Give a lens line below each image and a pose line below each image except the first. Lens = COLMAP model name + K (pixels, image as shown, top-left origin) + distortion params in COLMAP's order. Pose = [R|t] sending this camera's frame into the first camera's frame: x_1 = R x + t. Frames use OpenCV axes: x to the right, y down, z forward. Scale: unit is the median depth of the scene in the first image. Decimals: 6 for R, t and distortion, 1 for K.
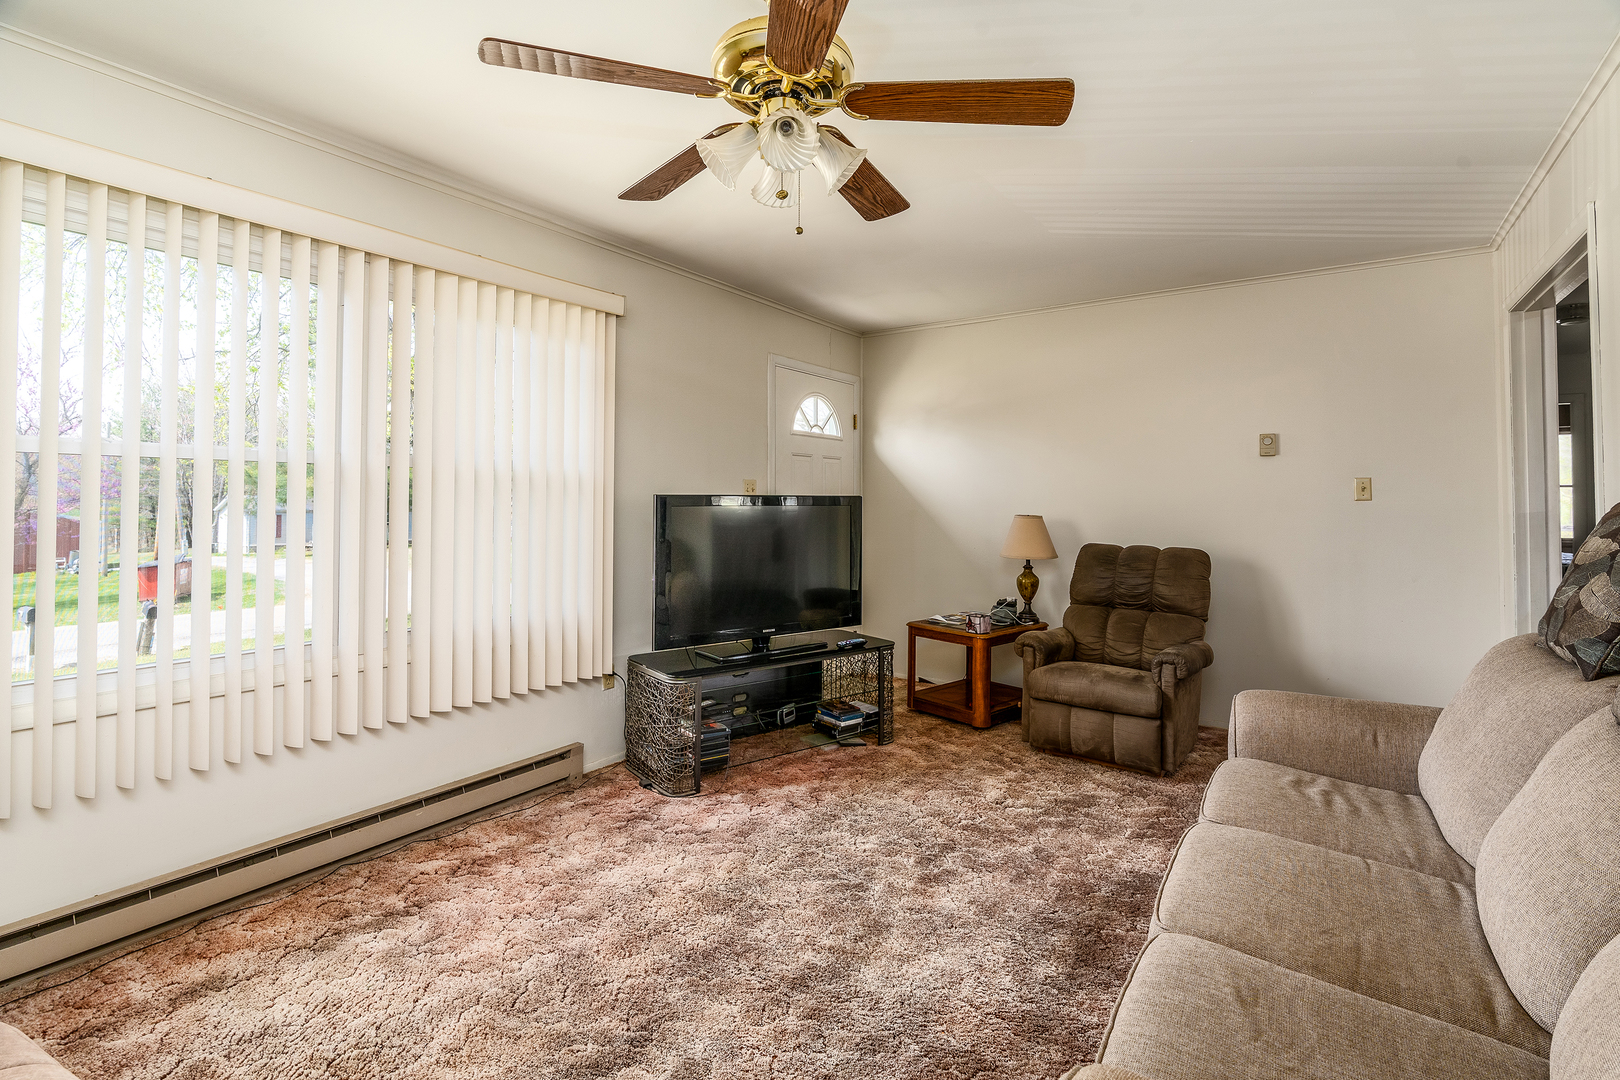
lens RADIAL K [[762.6, 0, 791.5], [0, 762.6, 478.7], [0, 0, 1]] dist [-0.007187, 0.001547]
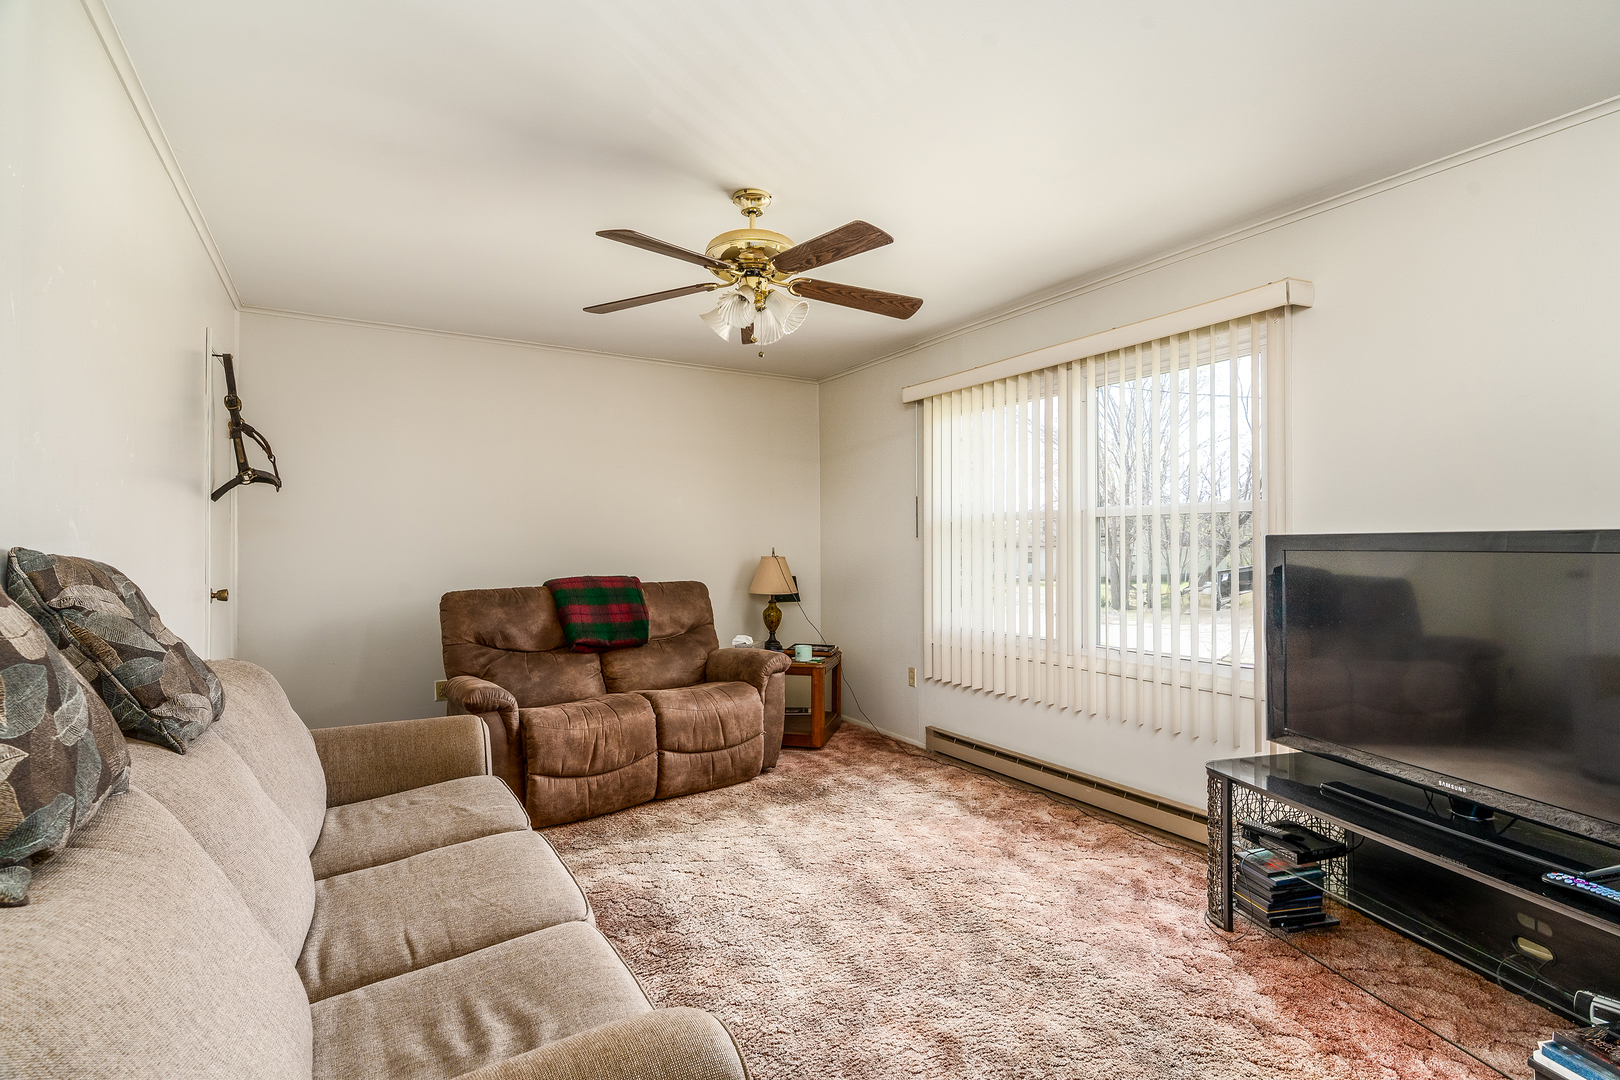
lens RADIAL K [[727.9, 0, 810.0], [0, 727.9, 540.0], [0, 0, 1]] dist [-0.004155, -0.000081]
pose [[-0.384062, -0.008244, -0.923271, 0.867845], [0.024762, 0.999508, -0.019225, 0.038651], [0.922975, -0.030246, -0.383669, 1.127586]]
